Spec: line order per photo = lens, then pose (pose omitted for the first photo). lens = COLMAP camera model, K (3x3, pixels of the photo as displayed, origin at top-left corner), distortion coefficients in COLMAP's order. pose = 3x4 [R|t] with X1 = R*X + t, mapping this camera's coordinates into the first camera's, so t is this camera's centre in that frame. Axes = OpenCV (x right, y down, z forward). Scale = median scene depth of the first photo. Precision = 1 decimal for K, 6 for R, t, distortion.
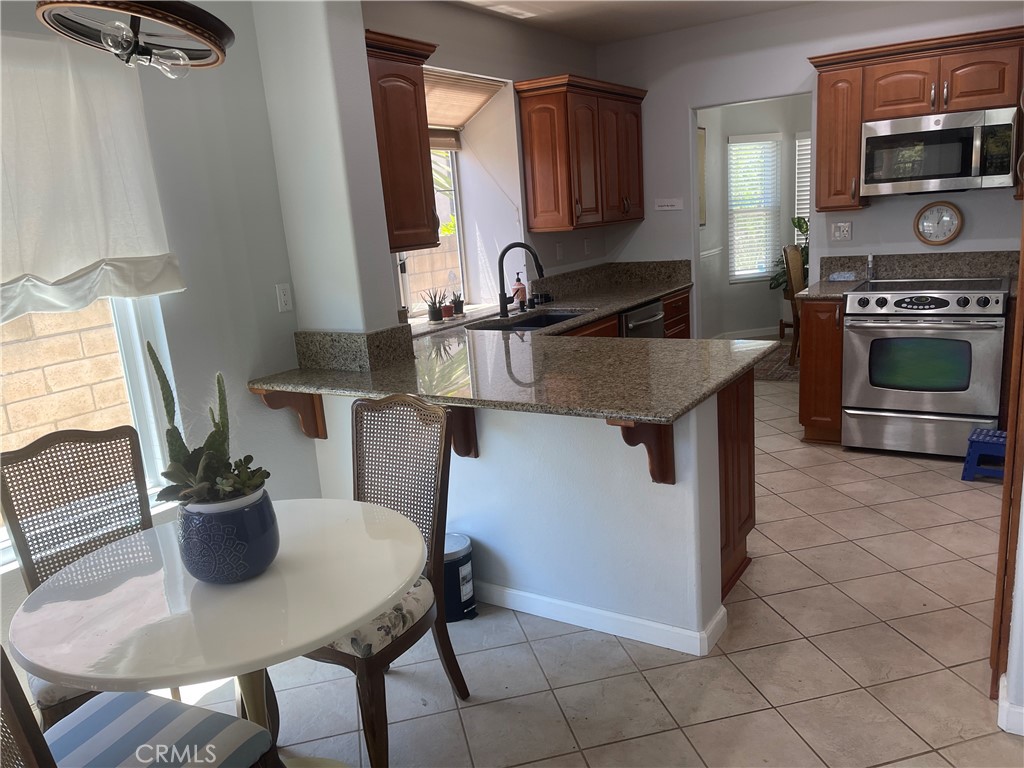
lens RADIAL K [[779.7, 0, 516.9], [0, 779.7, 391.3], [0, 0, 1]] dist [0.071150, -0.086768]
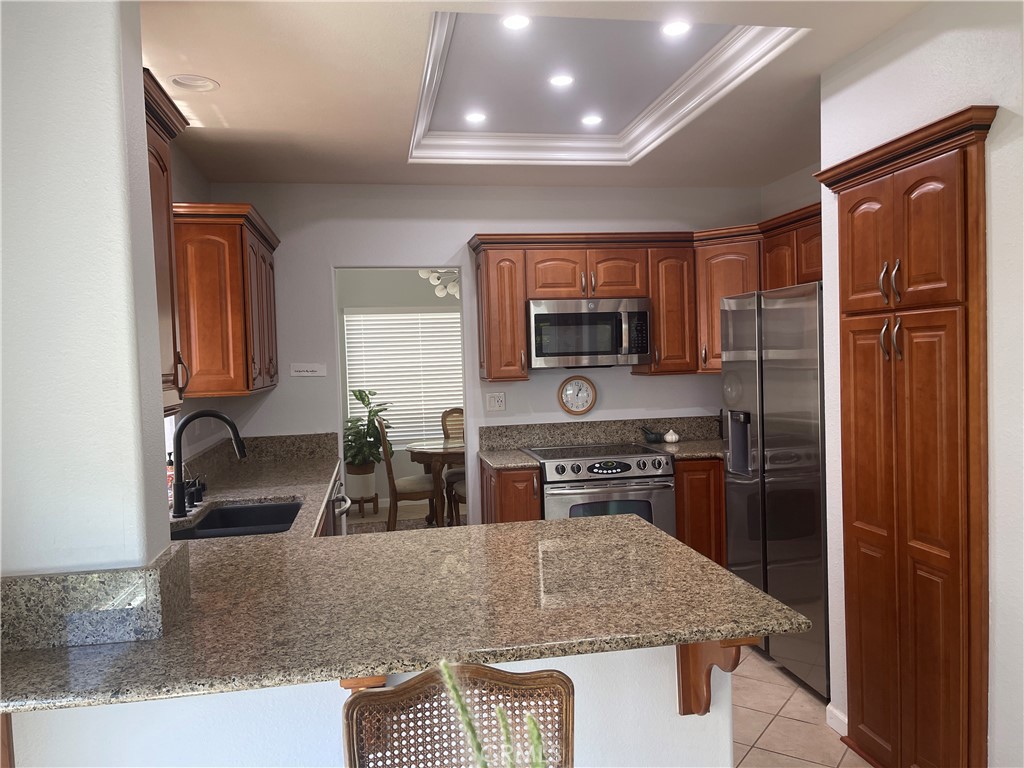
lens RADIAL K [[779.7, 0, 516.9], [0, 779.7, 391.3], [0, 0, 1]] dist [0.071150, -0.086768]
pose [[0.739273, 0.017172, 0.673187, -0.269423], [0.132232, 0.976511, -0.170122, -0.046932], [-0.660295, 0.214784, 0.719637, 0.287953]]
